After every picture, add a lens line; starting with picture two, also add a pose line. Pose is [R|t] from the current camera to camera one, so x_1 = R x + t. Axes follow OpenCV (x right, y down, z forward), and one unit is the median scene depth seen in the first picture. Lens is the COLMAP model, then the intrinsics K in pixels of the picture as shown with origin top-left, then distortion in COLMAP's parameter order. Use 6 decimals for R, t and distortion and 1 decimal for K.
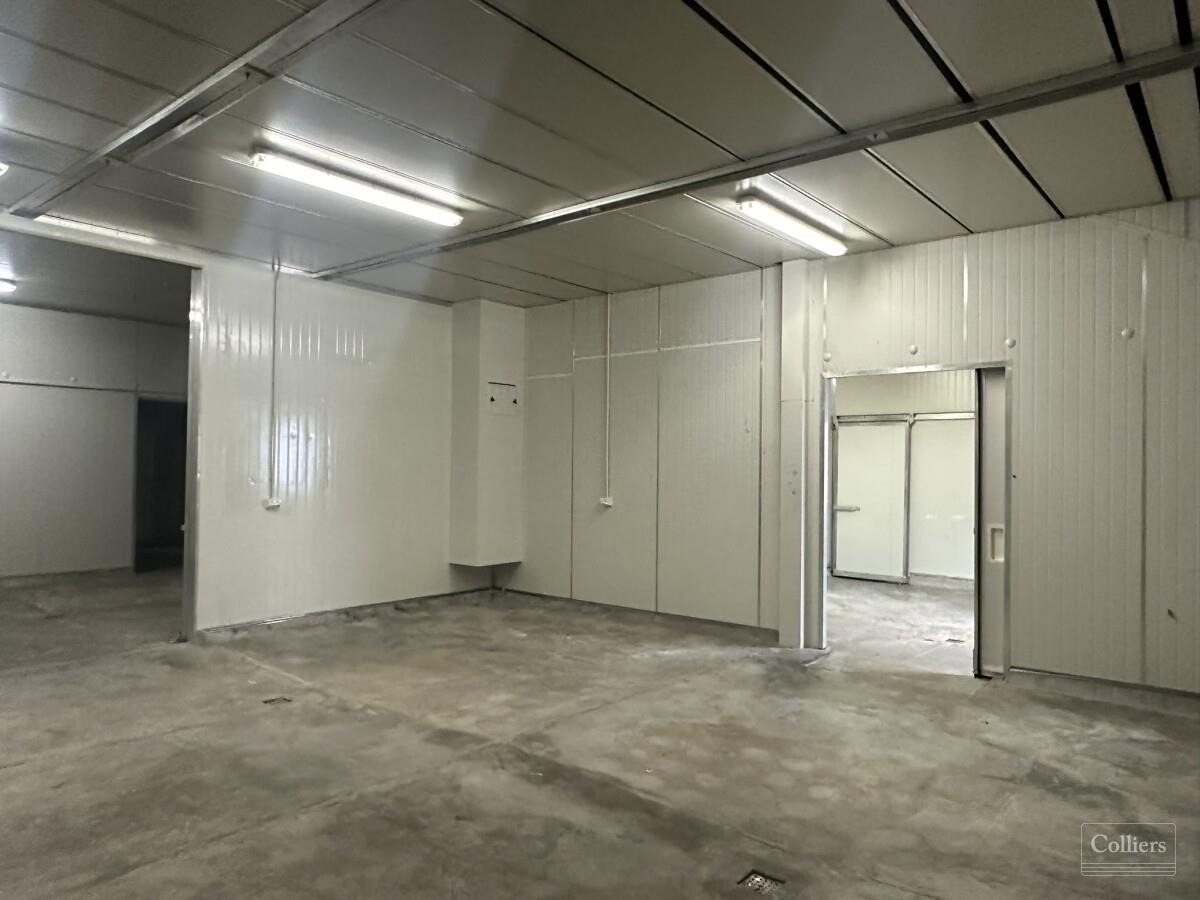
lens RADIAL K [[794.8, 0, 608.5], [0, 794.8, 455.8], [0, 0, 1]] dist [-0.003312, 0.003684]
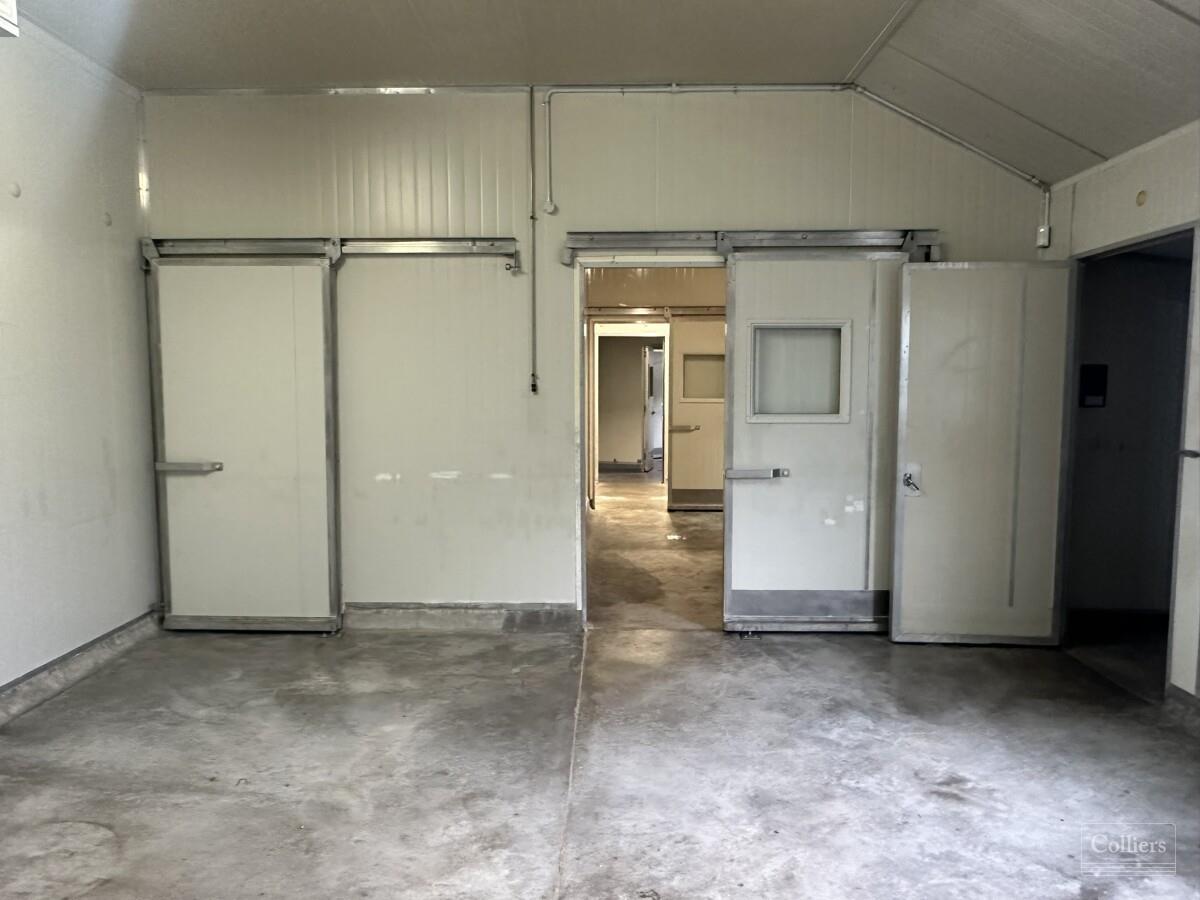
lens RADIAL K [[794.8, 0, 602.2], [0, 794.8, 447.4], [0, 0, 1]] dist [-0.003312, 0.003684]
pose [[0.784736, -0.068023, 0.616086, 0.223730], [0.002383, 0.994283, 0.106746, 0.012601], [-0.619825, -0.082299, 0.780412, 0.570401]]
